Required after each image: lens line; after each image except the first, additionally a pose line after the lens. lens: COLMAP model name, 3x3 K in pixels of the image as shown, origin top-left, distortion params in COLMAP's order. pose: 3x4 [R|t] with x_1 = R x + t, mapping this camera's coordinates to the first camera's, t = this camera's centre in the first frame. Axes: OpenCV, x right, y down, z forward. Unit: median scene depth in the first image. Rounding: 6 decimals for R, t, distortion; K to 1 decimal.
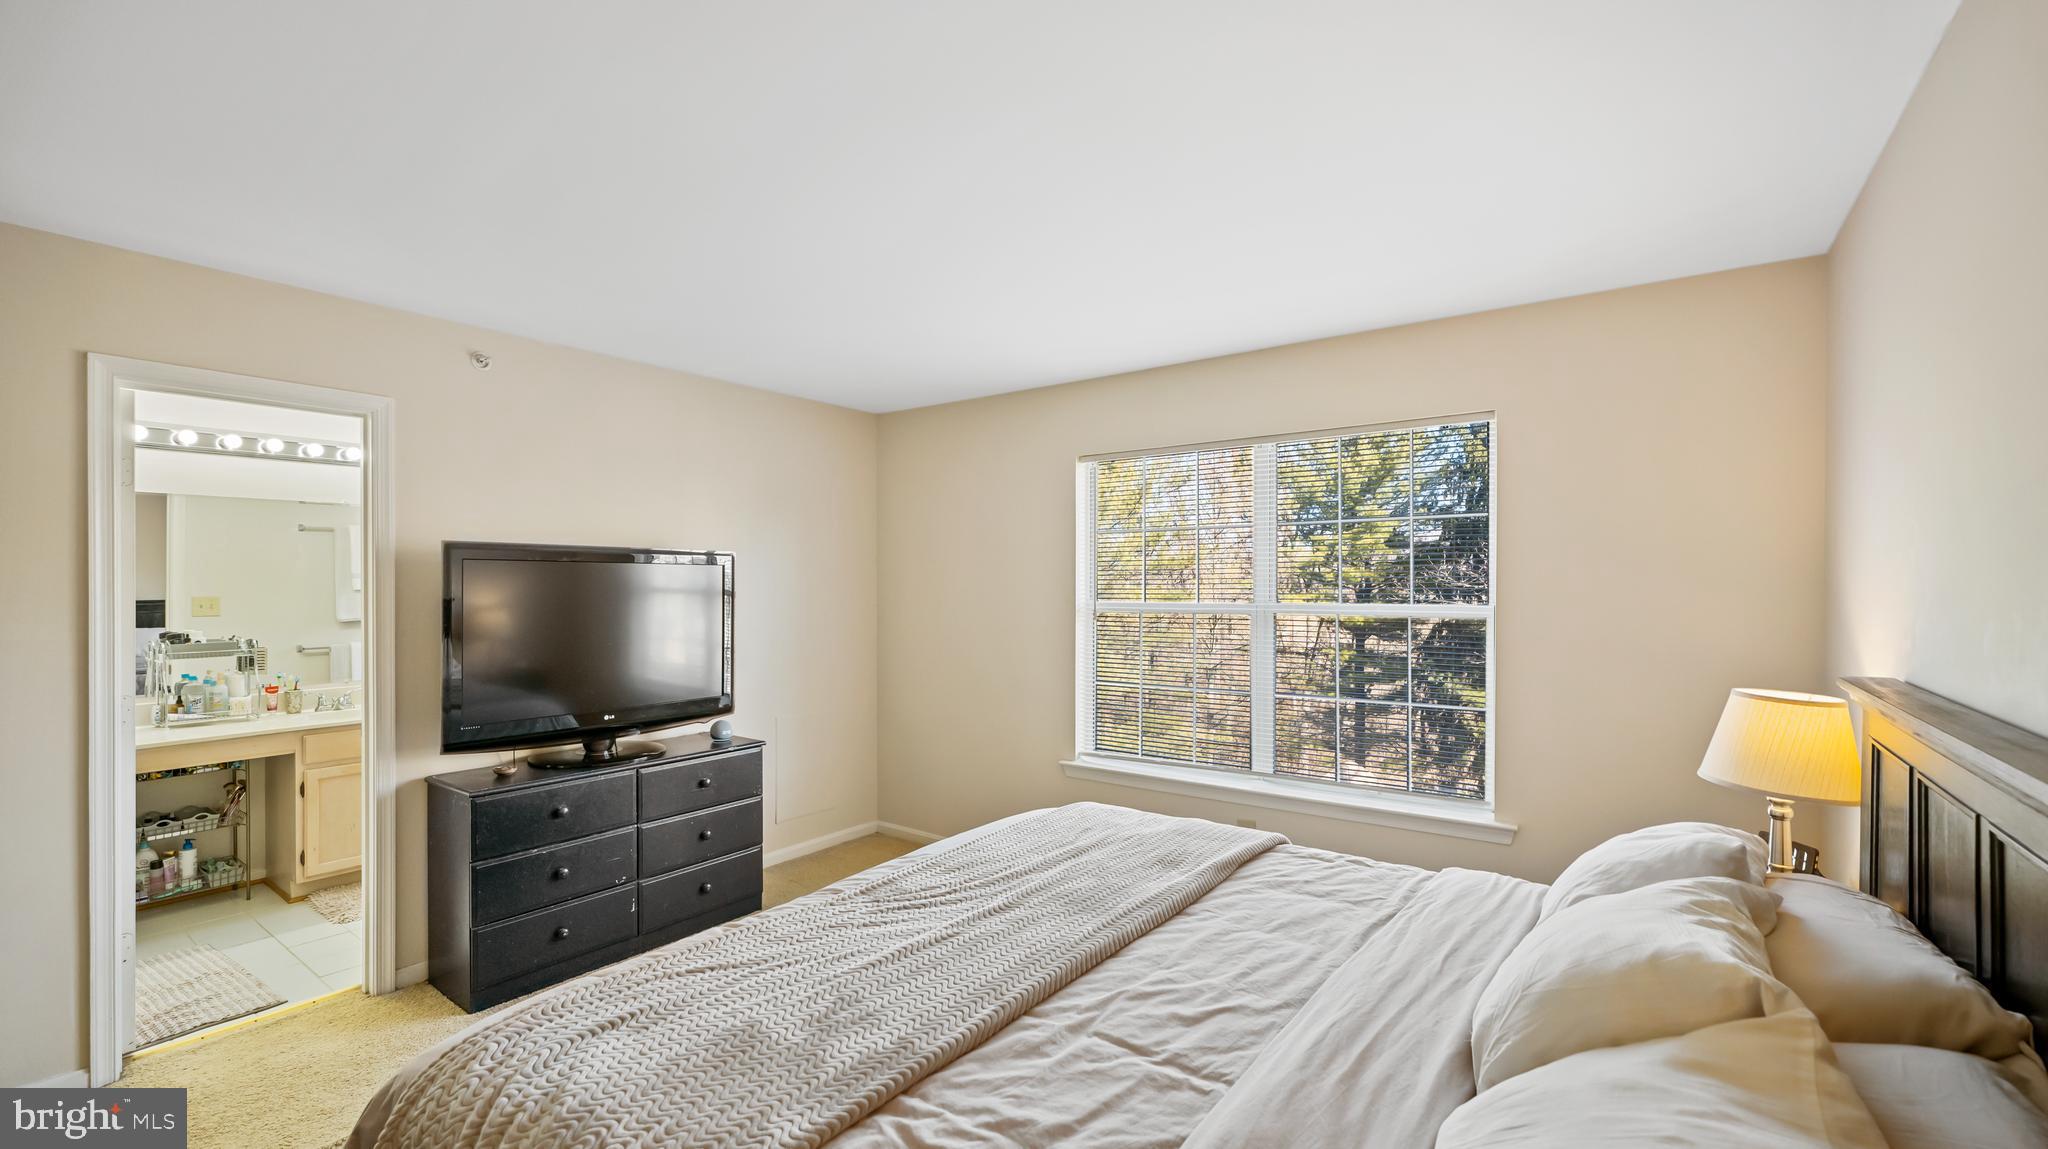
lens RADIAL K [[839.8, 0, 1019.7], [0, 839.8, 582.7], [0, 0, 1]] dist [0.003104, -0.000577]
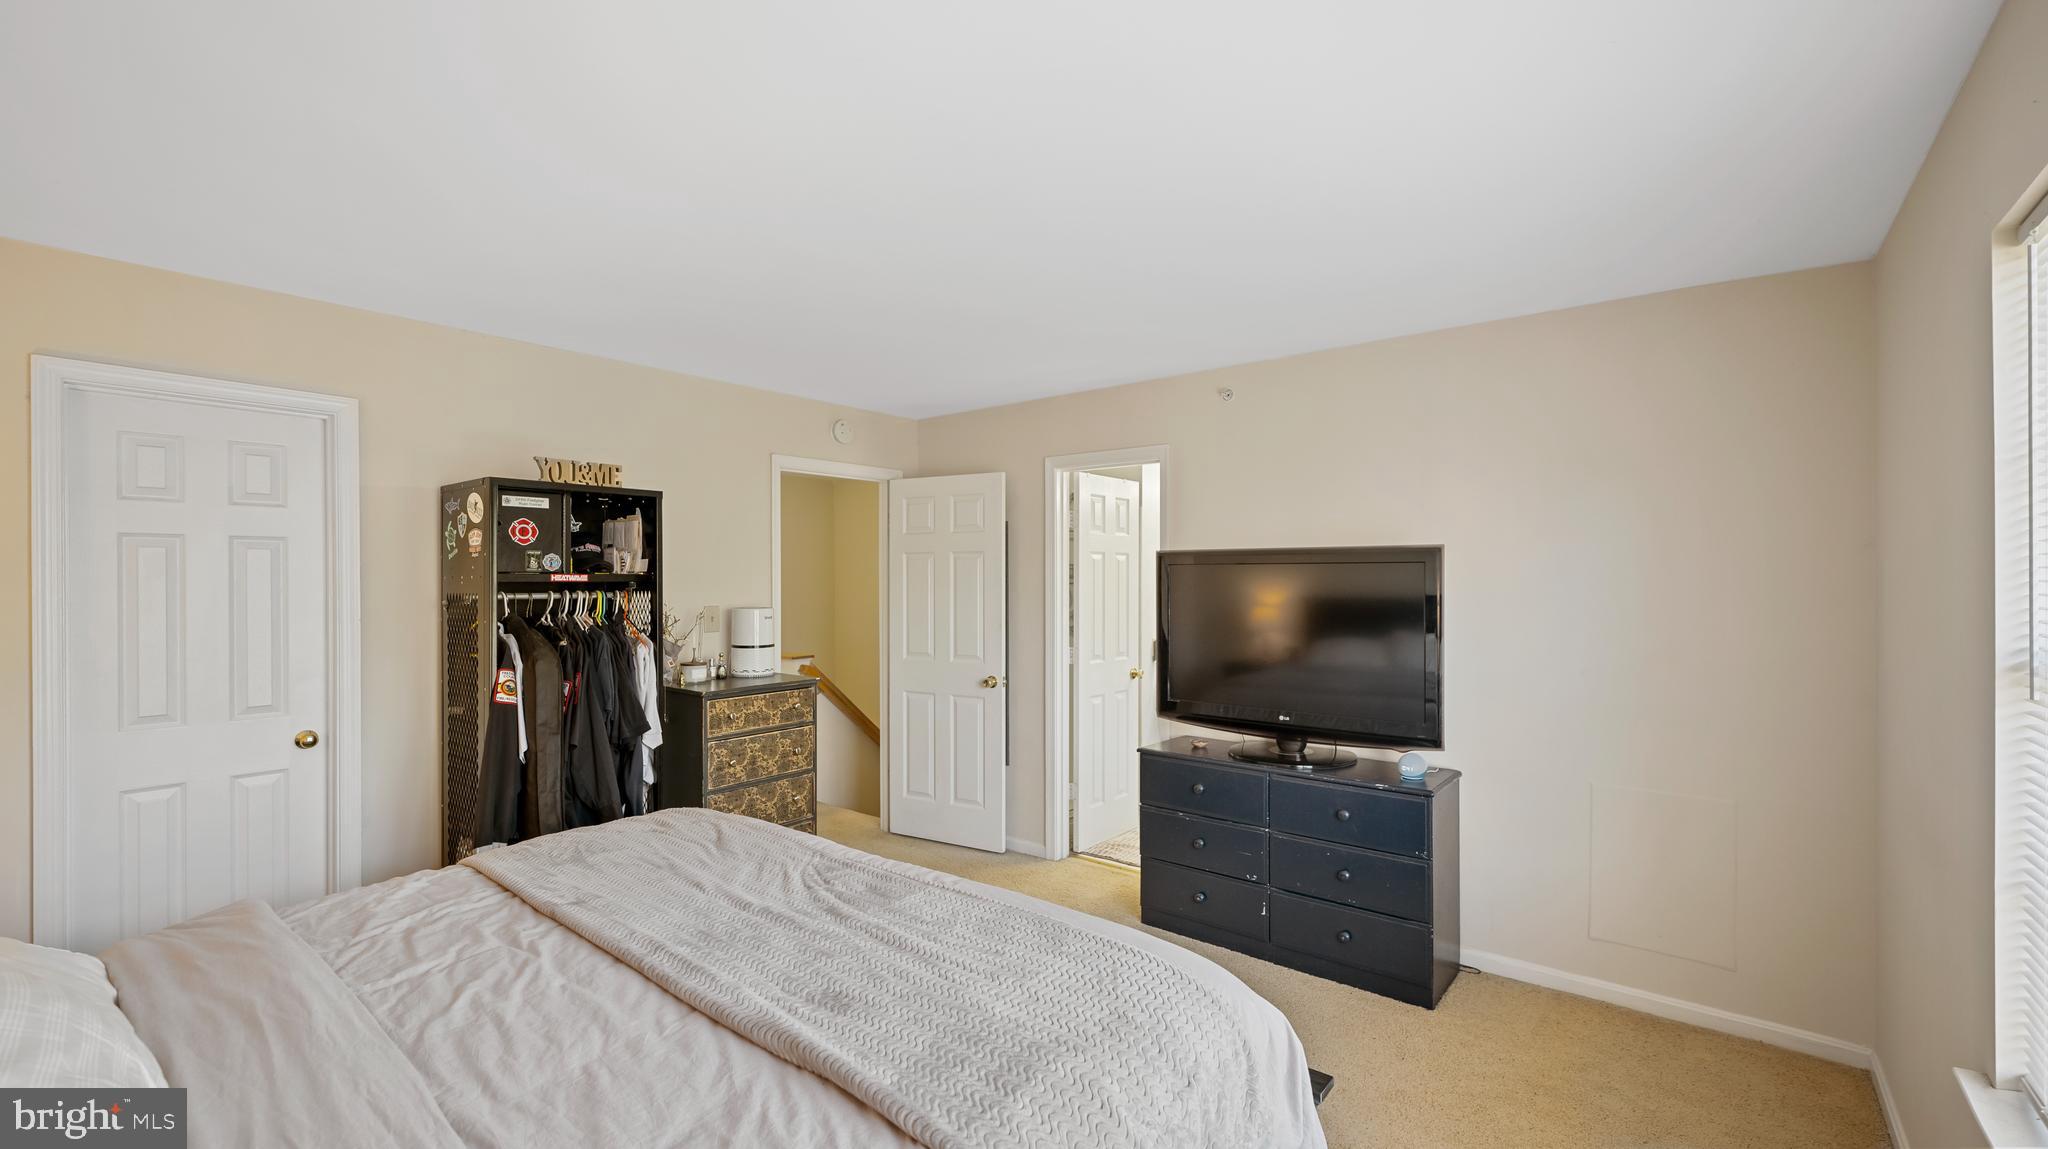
lens RADIAL K [[839.8, 0, 1020.8], [0, 839.8, 581.6], [0, 0, 1]] dist [0.003104, -0.000577]
pose [[-0.025724, 0.003066, -0.999664, 0.897383], [-0.001574, 0.999994, 0.003108, -0.009144], [0.999668, 0.001654, -0.025719, 1.230626]]
